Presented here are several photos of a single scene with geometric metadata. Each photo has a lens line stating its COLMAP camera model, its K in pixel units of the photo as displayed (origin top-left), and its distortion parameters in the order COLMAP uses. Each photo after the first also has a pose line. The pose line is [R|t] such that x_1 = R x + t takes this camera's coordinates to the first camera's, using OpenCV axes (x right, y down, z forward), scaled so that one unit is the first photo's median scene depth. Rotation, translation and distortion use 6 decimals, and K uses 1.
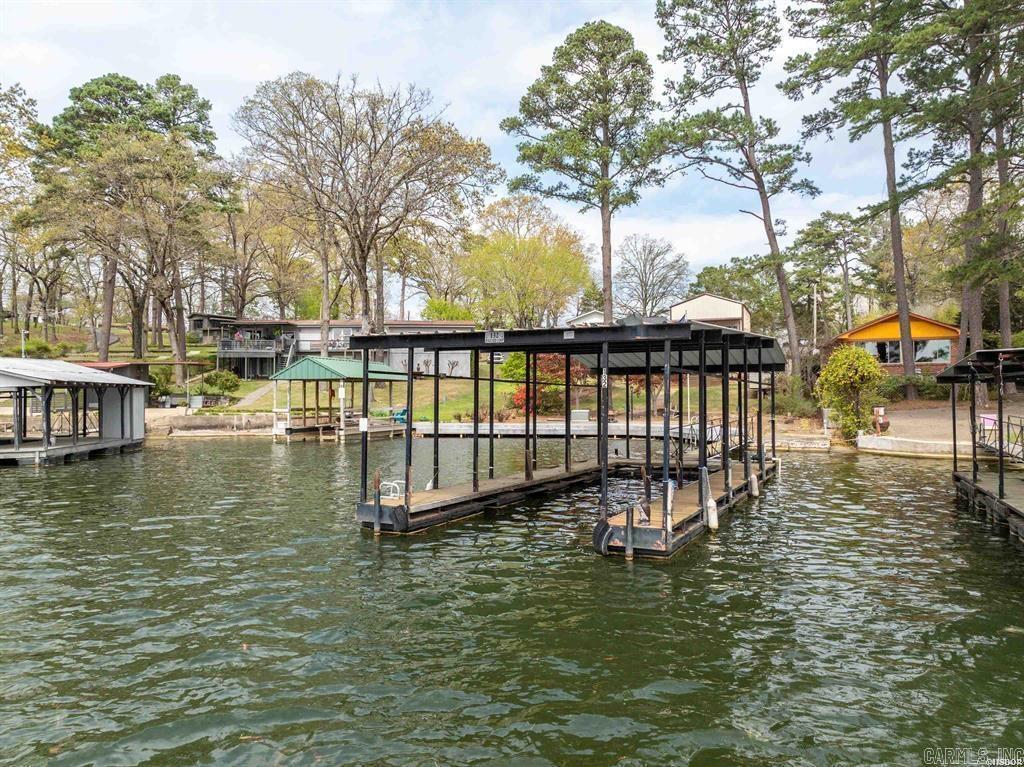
lens RADIAL K [[722.7, 0, 512.0], [0, 722.7, 383.5], [0, 0, 1]] dist [-0.047853, 0.031482]
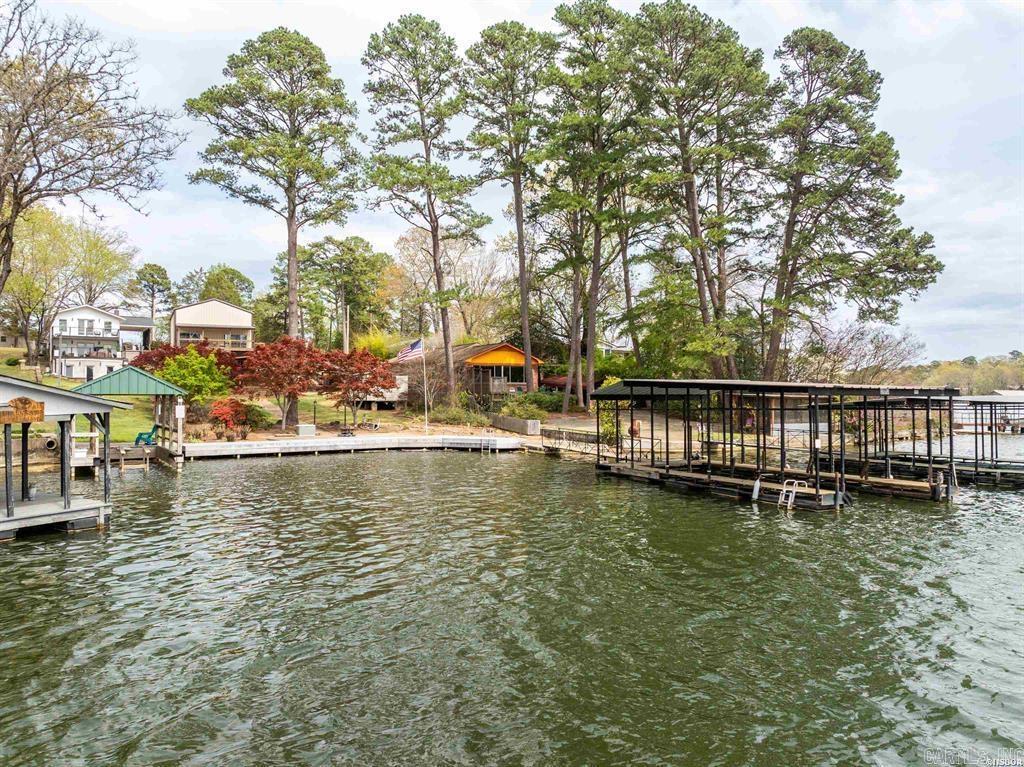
lens RADIAL K [[747.8, 0, 512.0], [0, 747.8, 383.5], [0, 0, 1]] dist [-0.007885, -0.002767]
pose [[0.651722, 0.022158, 0.758134, -0.490256], [-0.016607, 0.999750, -0.014944, -0.009230], [-0.758276, -0.002851, 0.651928, 0.106113]]
